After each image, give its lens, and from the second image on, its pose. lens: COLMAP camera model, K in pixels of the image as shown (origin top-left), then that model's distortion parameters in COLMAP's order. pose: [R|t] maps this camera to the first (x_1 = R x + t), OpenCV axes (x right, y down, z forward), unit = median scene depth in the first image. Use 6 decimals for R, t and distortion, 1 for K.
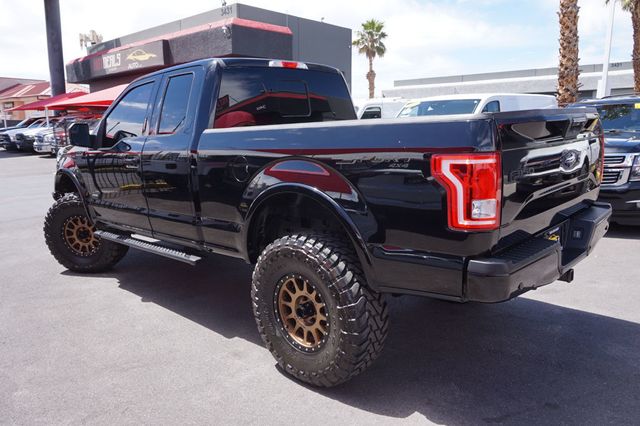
lens RADIAL K [[479.8, 0, 319.6], [0, 479.8, 210.6], [0, 0, 1]] dist [-0.009325, 0.007169]
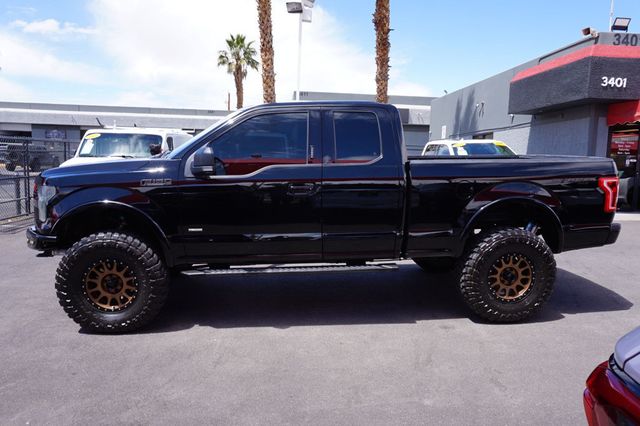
lens RADIAL K [[429.6, 0, 318.7], [0, 429.6, 216.2], [0, 0, 1]] dist [-0.031290, 0.018173]
pose [[0.637392, -0.068143, 0.767521, -1.016030], [0.093373, 0.995572, 0.010848, -0.042694], [-0.764862, 0.064751, 0.640932, 0.384255]]
